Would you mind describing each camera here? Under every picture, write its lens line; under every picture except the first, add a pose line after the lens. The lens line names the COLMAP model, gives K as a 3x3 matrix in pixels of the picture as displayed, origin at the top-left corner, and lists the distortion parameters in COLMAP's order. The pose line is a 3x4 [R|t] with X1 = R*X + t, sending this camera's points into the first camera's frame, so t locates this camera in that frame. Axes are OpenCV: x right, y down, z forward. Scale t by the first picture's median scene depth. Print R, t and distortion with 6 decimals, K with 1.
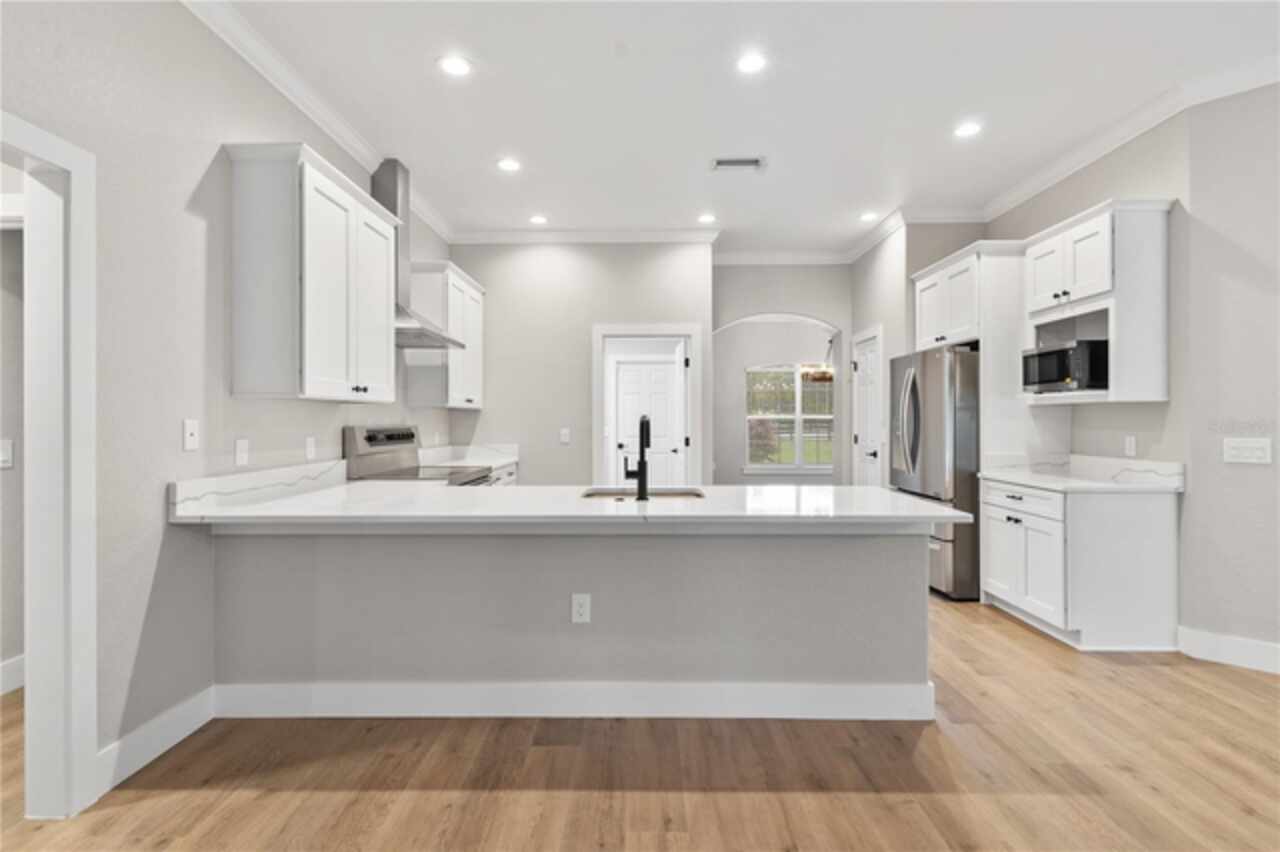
lens RADIAL K [[609.4, 0, 638.4], [0, 609.4, 422.0], [0, 0, 1]] dist [-0.001819, 0.000112]
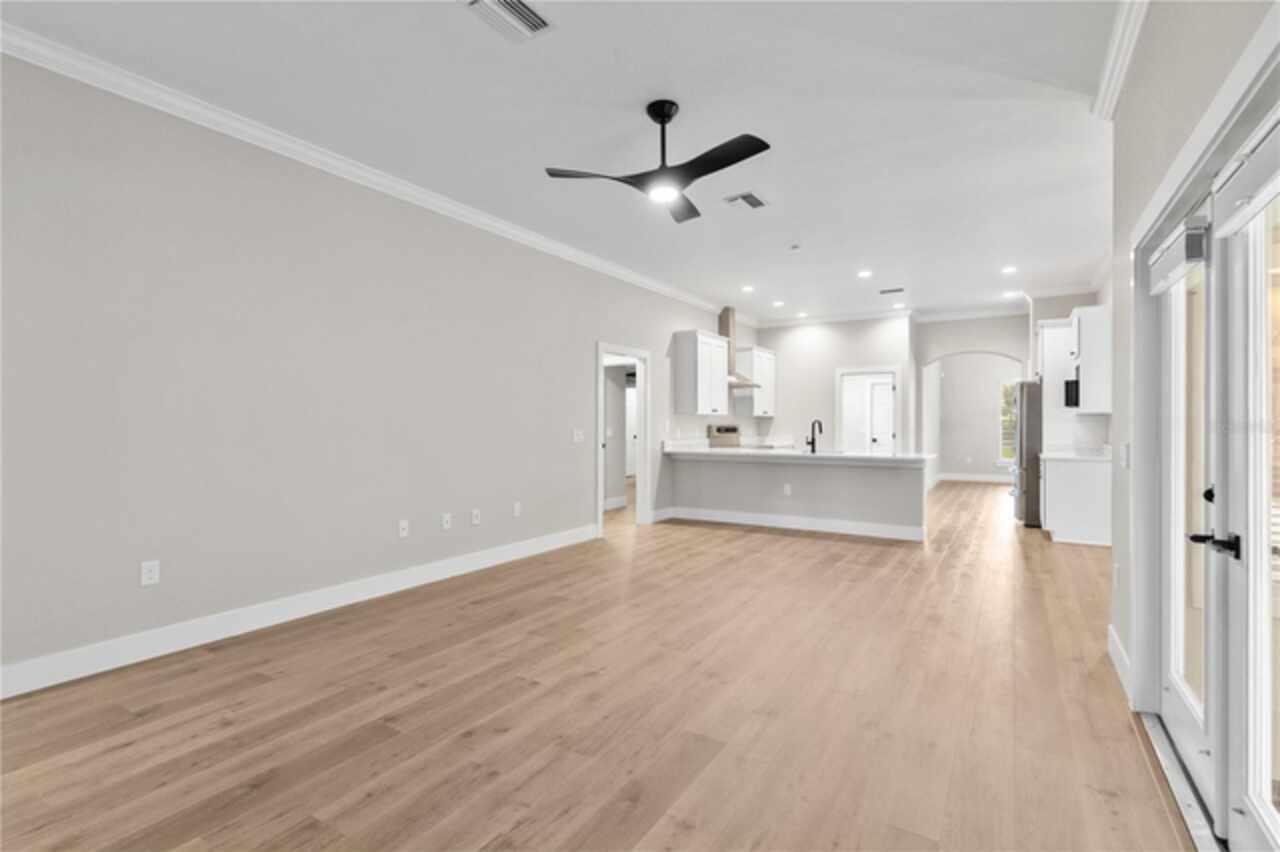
lens RADIAL K [[609.4, 0, 638.4], [0, 609.4, 422.0], [0, 0, 1]] dist [-0.001819, 0.000112]
pose [[0.854320, 0.001637, -0.519746, 0.478102], [-0.003869, 0.999987, -0.003209, 0.003890], [0.519734, 0.004753, 0.854315, -1.076636]]
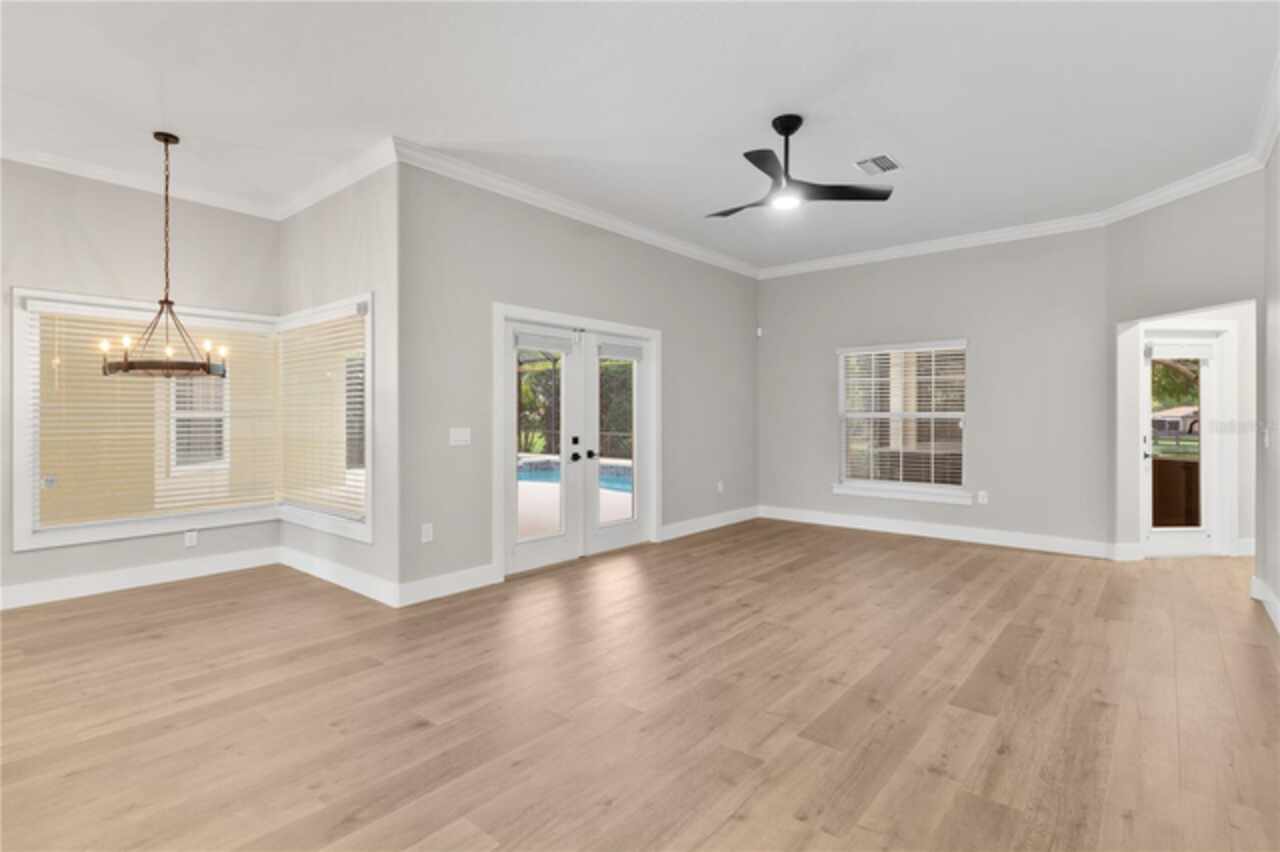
lens RADIAL K [[625.4, 0, 638.1], [0, 625.4, 414.9], [0, 0, 1]] dist [-0.002201, -0.000065]
pose [[-0.769471, 0.003651, 0.638671, -0.315958], [0.005526, 0.999984, 0.000941, 0.002337], [-0.638658, 0.004253, -0.769479, 0.437750]]
